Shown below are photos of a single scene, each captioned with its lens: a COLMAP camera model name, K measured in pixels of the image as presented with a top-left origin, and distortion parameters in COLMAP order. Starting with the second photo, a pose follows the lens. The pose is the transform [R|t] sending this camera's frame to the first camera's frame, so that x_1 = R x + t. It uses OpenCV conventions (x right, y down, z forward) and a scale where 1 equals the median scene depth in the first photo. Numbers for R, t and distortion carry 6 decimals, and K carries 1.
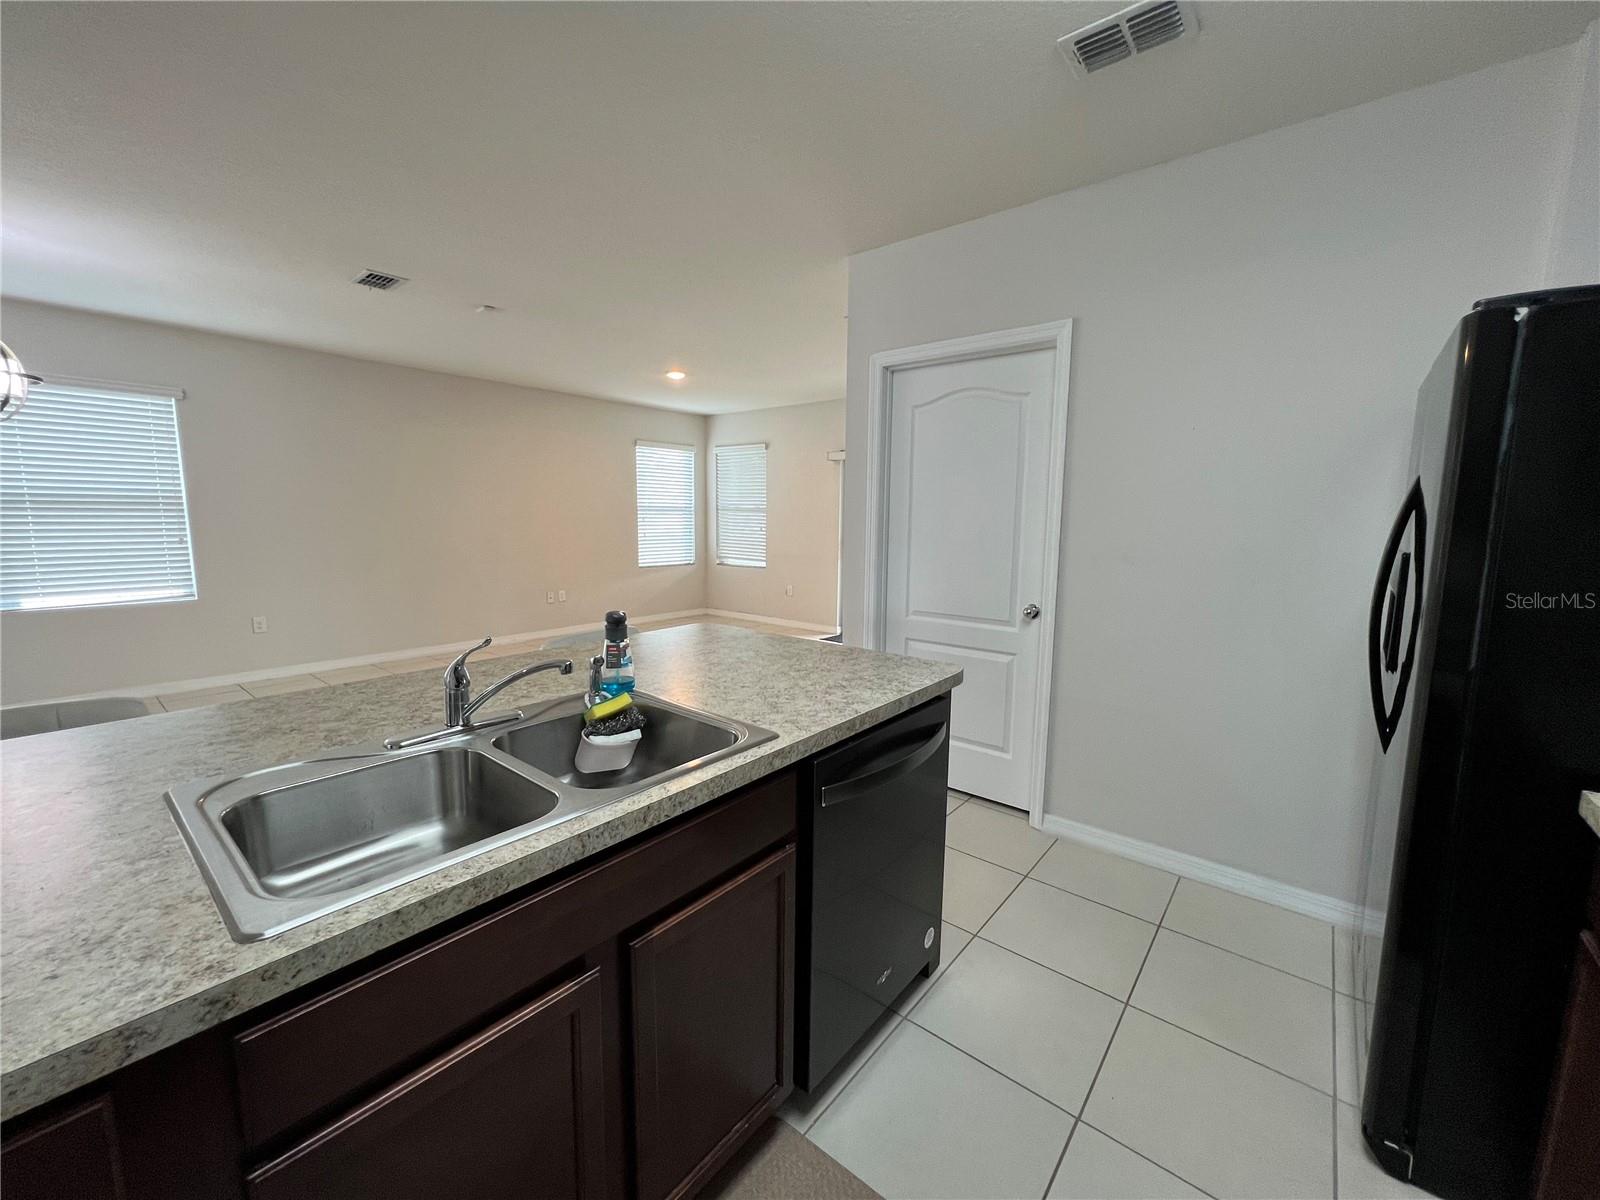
lens RADIAL K [[640.7, 0, 798.0], [0, 640.7, 597.0], [0, 0, 1]] dist [-0.003186, 0.000397]
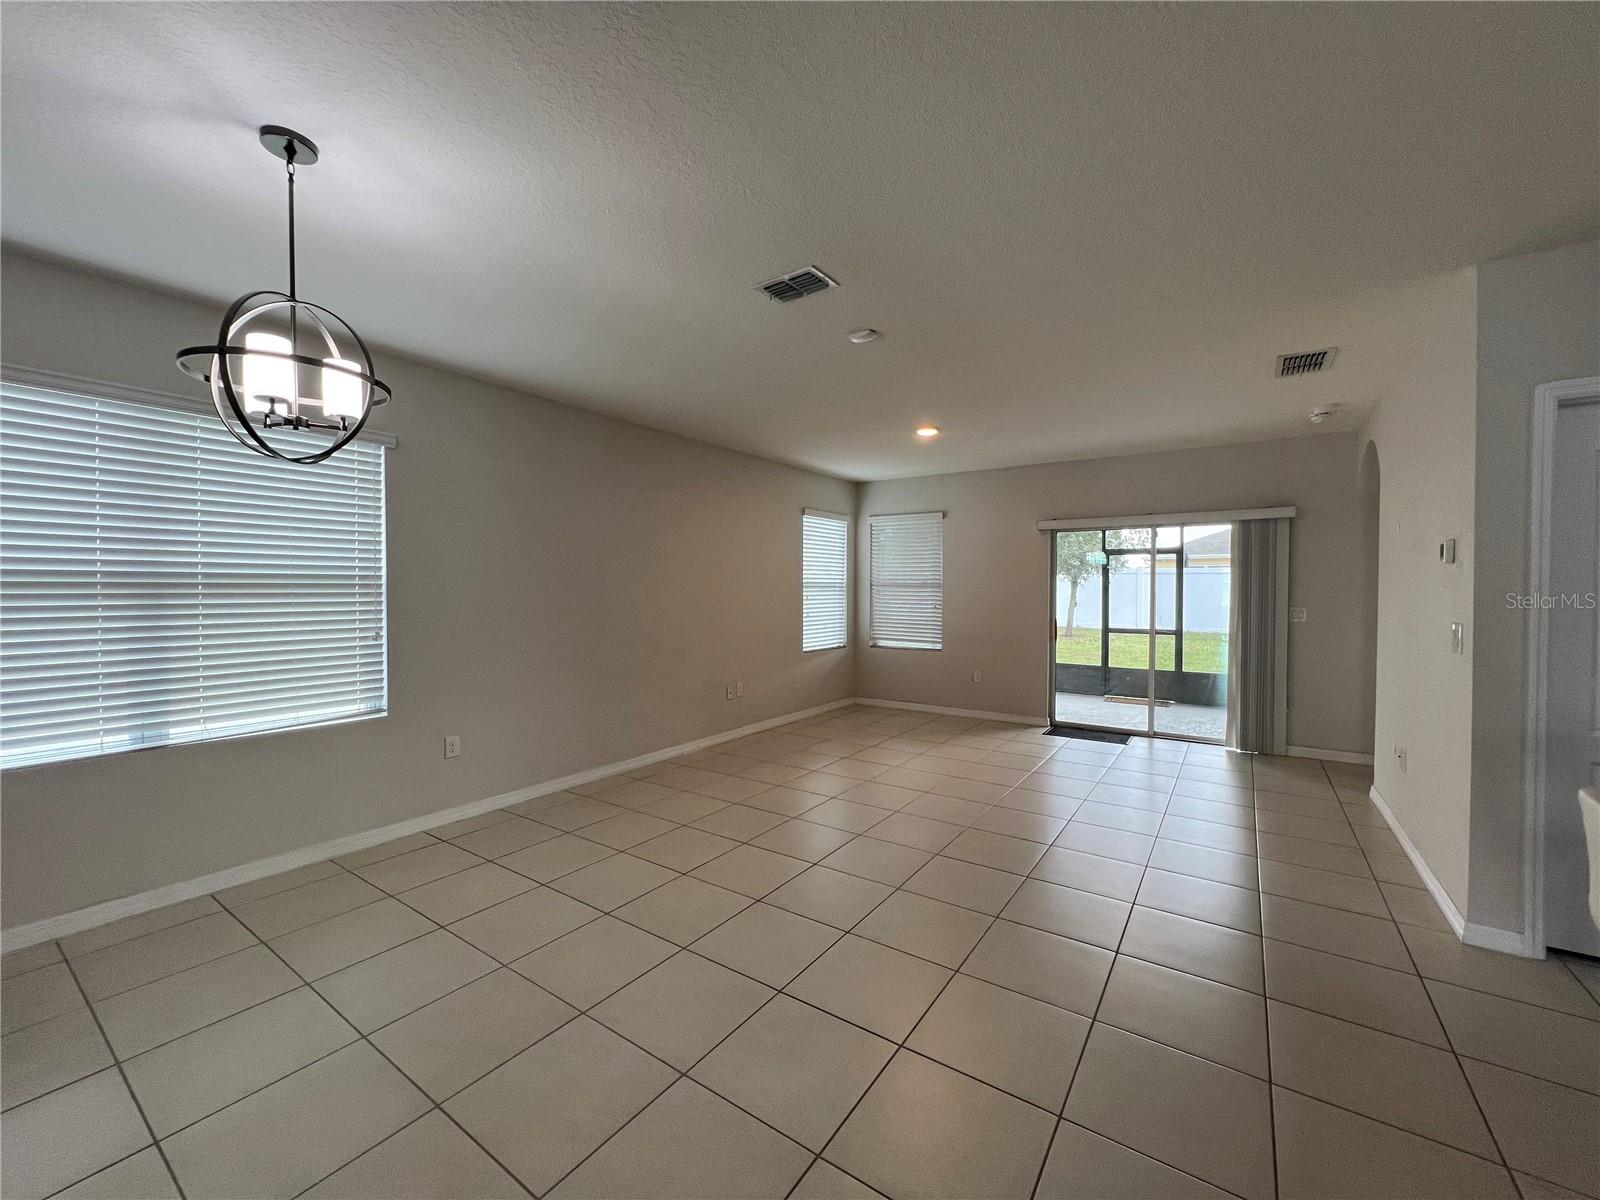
lens RADIAL K [[640.7, 0, 796.0], [0, 640.7, 597.6], [0, 0, 1]] dist [-0.003186, 0.000397]
pose [[0.995934, -0.012218, 0.089253, -0.541402], [0.022275, 0.993394, -0.112572, -0.037849], [-0.087288, 0.114102, 0.989627, 0.225486]]
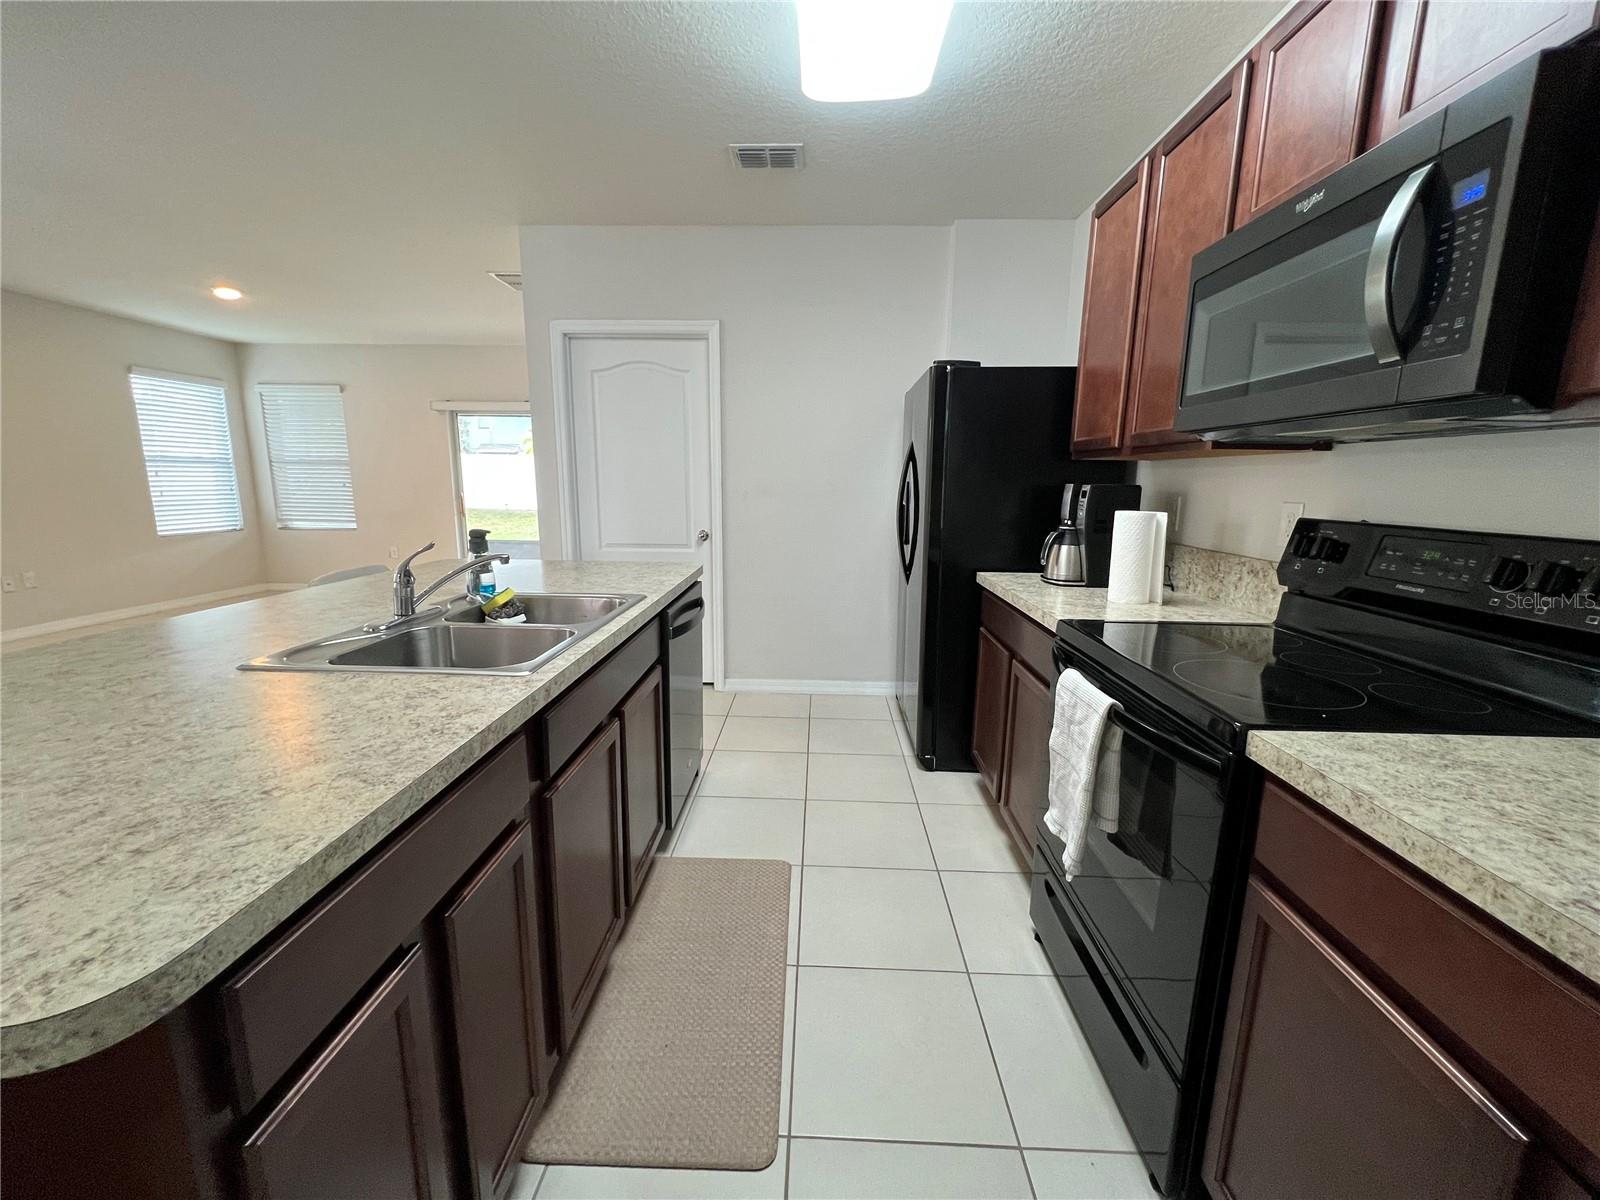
lens RADIAL K [[640.7, 0, 802.2], [0, 640.7, 595.0], [0, 0, 1]] dist [-0.003186, 0.000397]
pose [[0.790865, -0.110064, 0.602013, -0.173030], [0.075839, 0.993738, 0.082052, 0.030187], [-0.607274, -0.019236, 0.794260, -0.119432]]
